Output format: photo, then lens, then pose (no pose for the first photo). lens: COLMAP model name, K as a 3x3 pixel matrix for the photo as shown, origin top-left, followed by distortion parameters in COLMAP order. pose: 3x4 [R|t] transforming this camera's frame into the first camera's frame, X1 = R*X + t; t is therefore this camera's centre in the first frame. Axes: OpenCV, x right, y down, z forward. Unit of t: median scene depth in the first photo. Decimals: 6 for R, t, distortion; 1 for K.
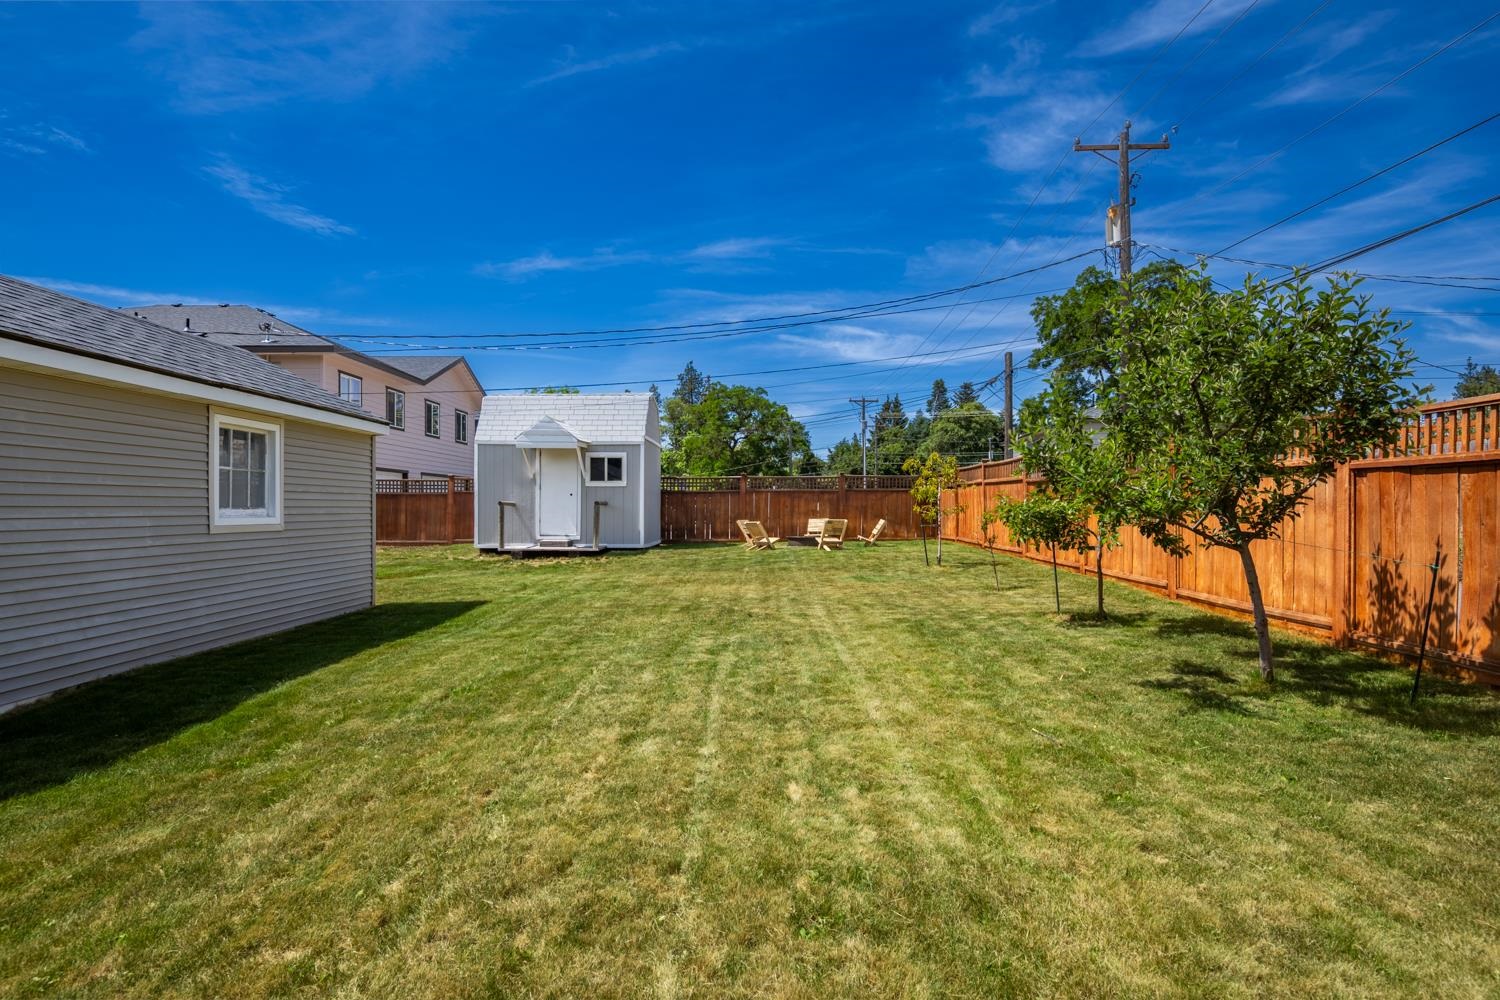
lens RADIAL K [[785.8, 0, 735.3], [0, 785.8, 511.4], [0, 0, 1]] dist [-0.004745, -0.002850]
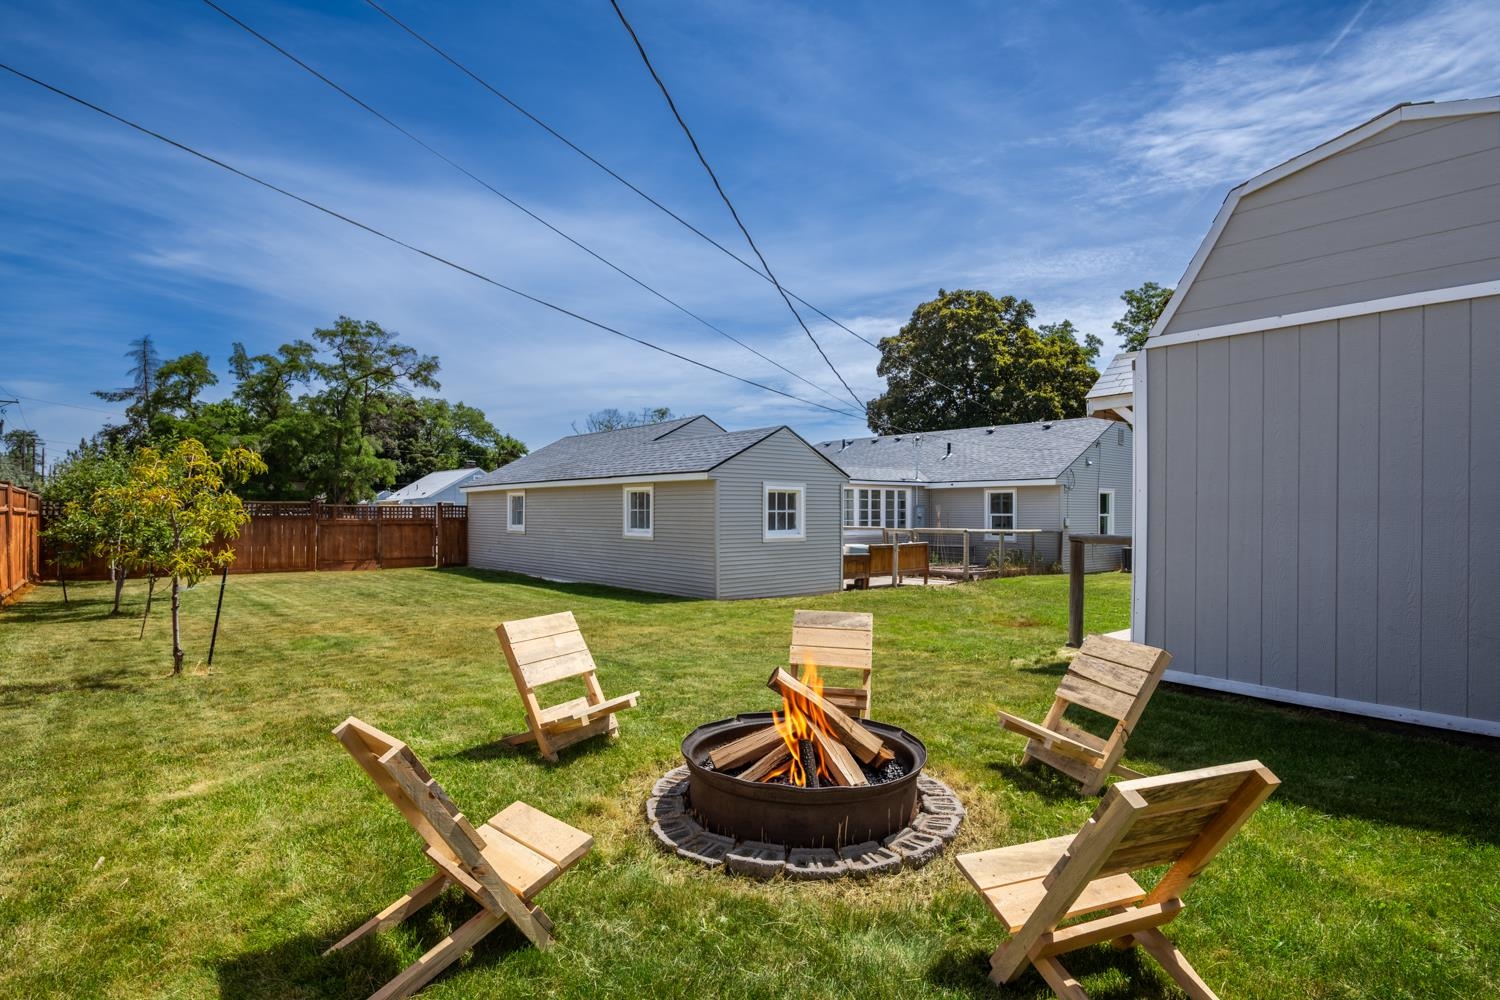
lens RADIAL K [[750.0, 0, 748.8], [0, 750.0, 505.2], [0, 0, 1]] dist [-0.004409, -0.000693]
pose [[-0.758398, -0.007226, -0.651751, 0.193500], [-0.007296, 0.999970, -0.002596, -0.023793], [0.651751, 0.002786, -0.758428, 0.986242]]
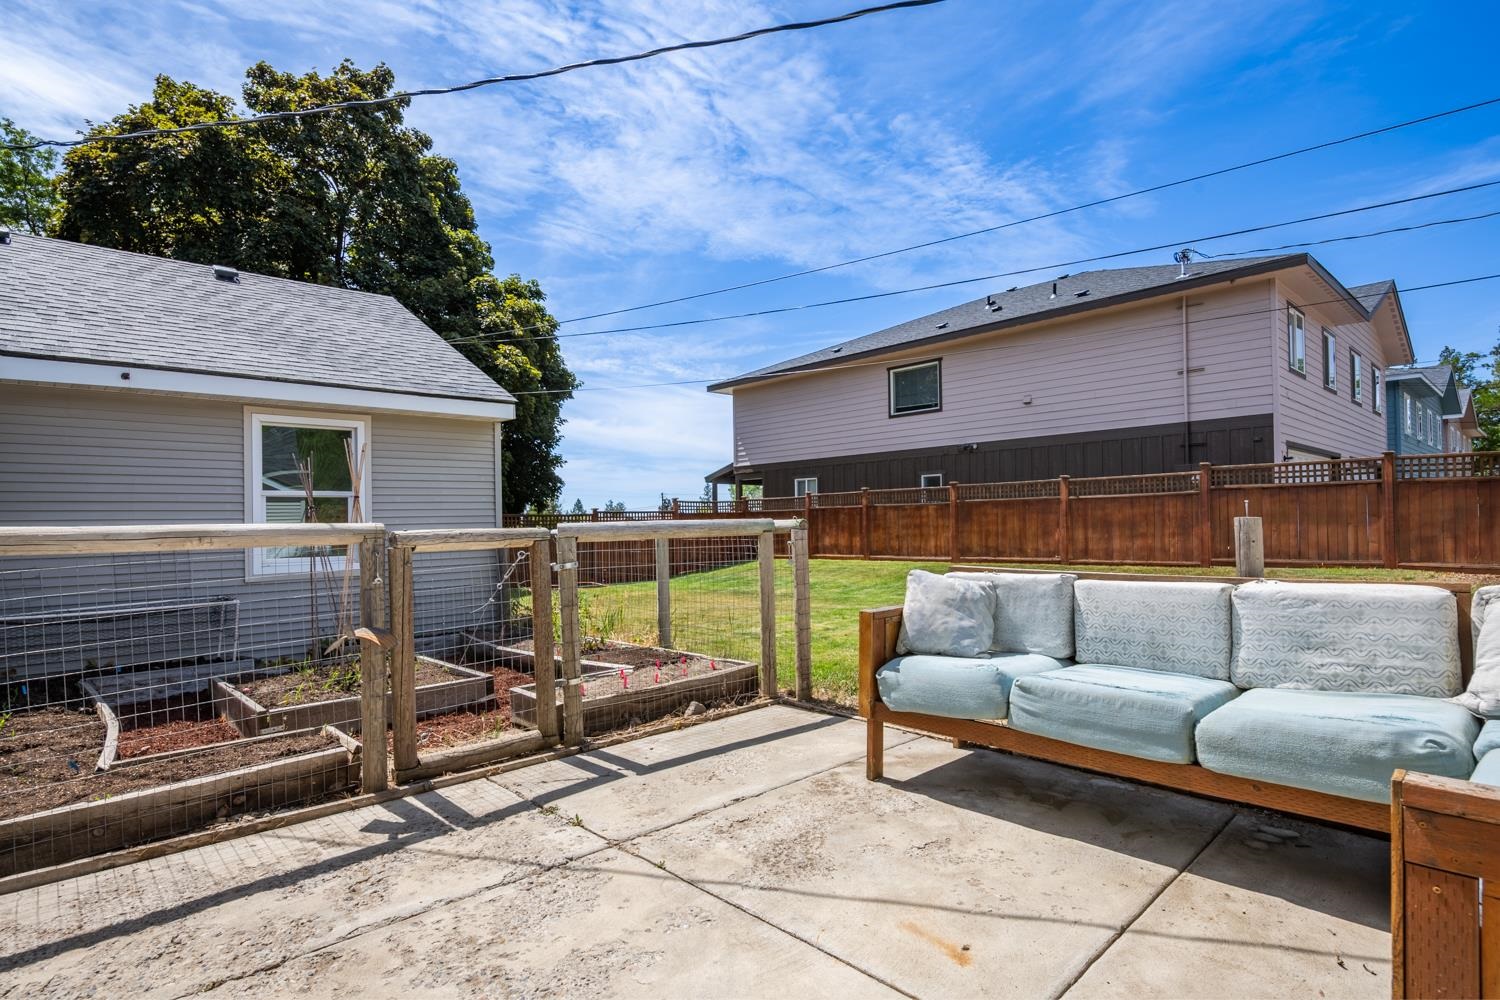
lens RADIAL K [[750.0, 0, 752.0], [0, 750.0, 525.7], [0, 0, 1]] dist [-0.004409, -0.000693]
pose [[0.685347, -0.008199, -0.728171, -0.418602], [0.012567, 0.999921, 0.000568, 0.003714], [0.728109, -0.009540, 0.685395, 0.273331]]
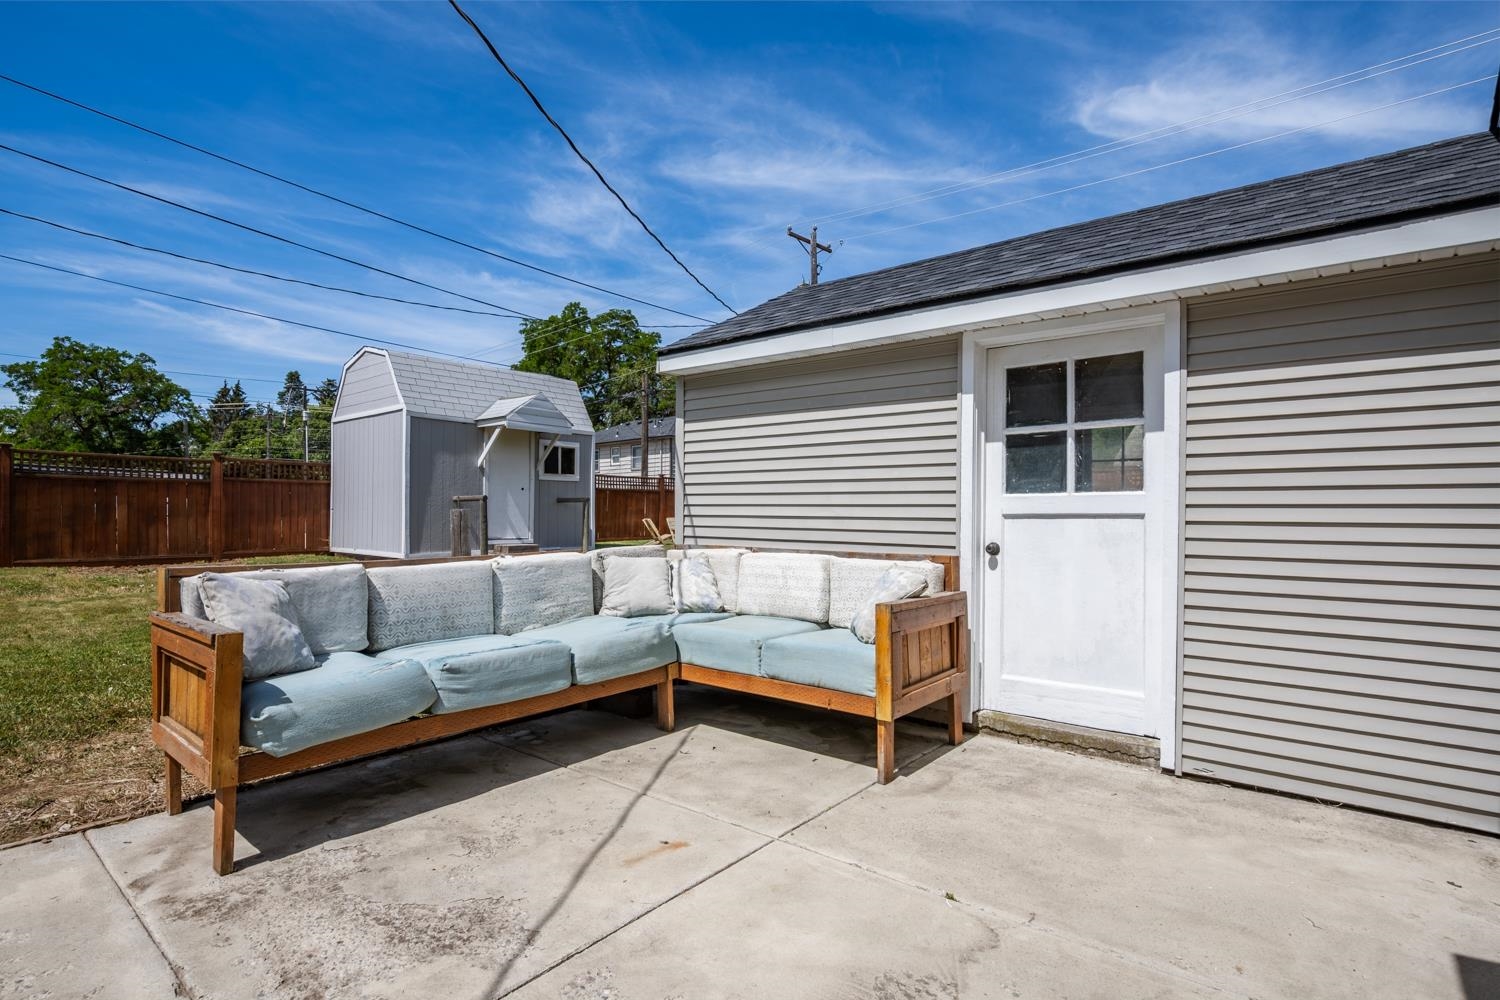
lens RADIAL K [[750.0, 0, 735.0], [0, 750.0, 505.9], [0, 0, 1]] dist [-0.004409, -0.000693]
pose [[0.645081, 0.009057, 0.764061, -0.575069], [-0.000439, 0.999934, -0.011482, 0.004697], [-0.764114, 0.007071, 0.645042, 0.269920]]
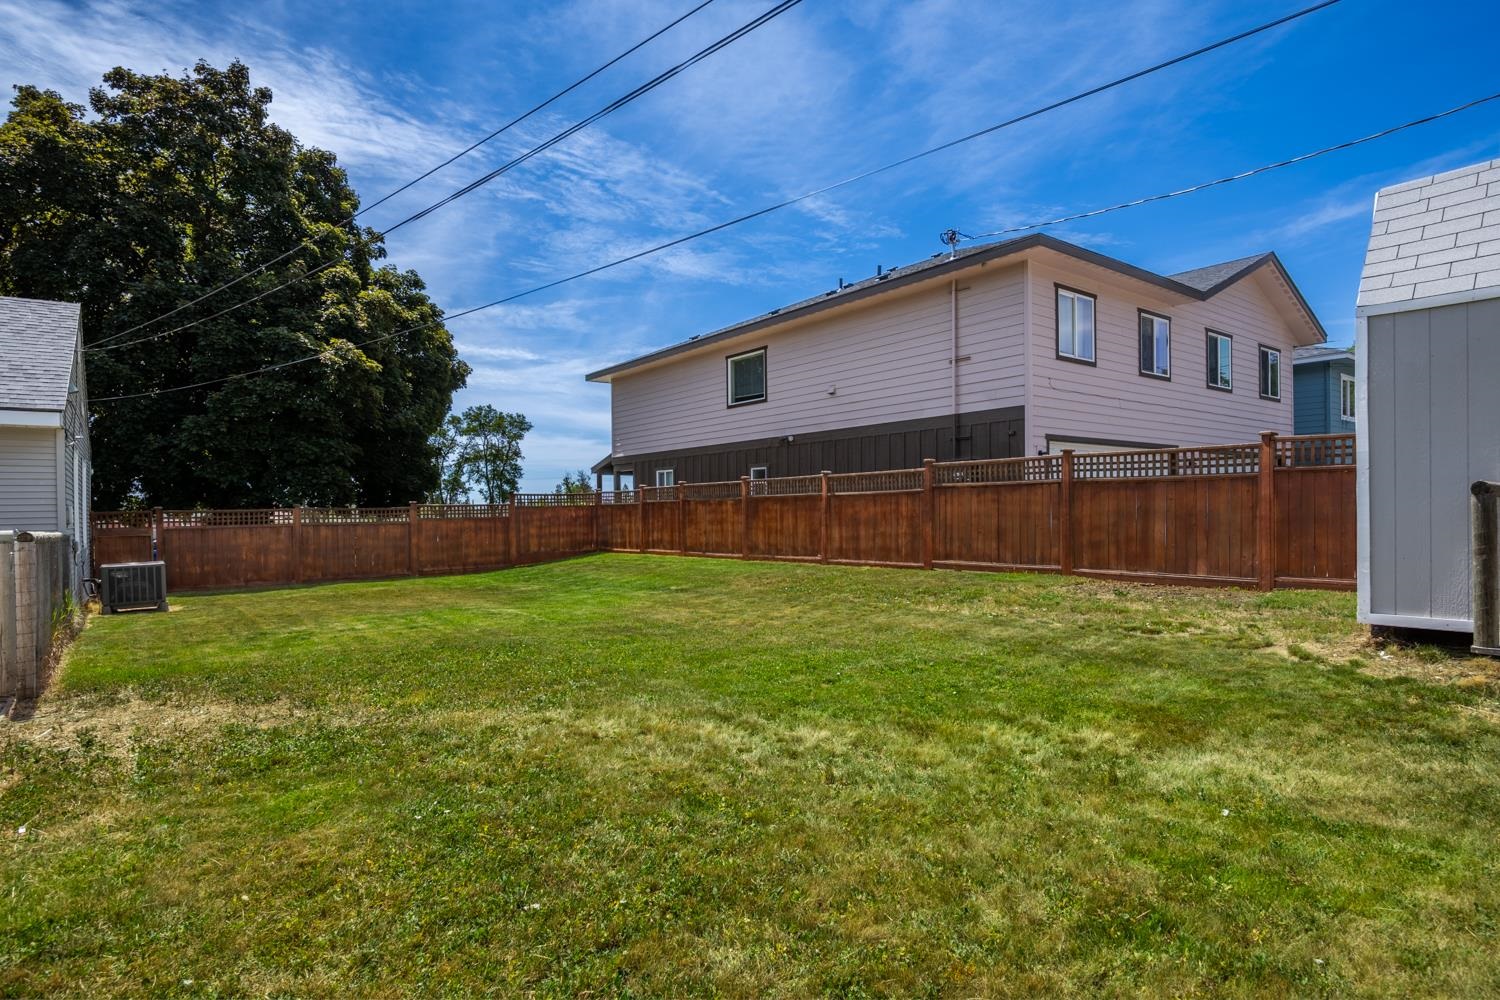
lens RADIAL K [[785.8, 0, 758.4], [0, 785.8, 518.6], [0, 0, 1]] dist [-0.004745, -0.002850]
pose [[0.625828, 0.001270, -0.779960, -0.198052], [0.008877, 0.999922, 0.008751, -0.003895], [0.779911, -0.012400, 0.625768, 0.500415]]
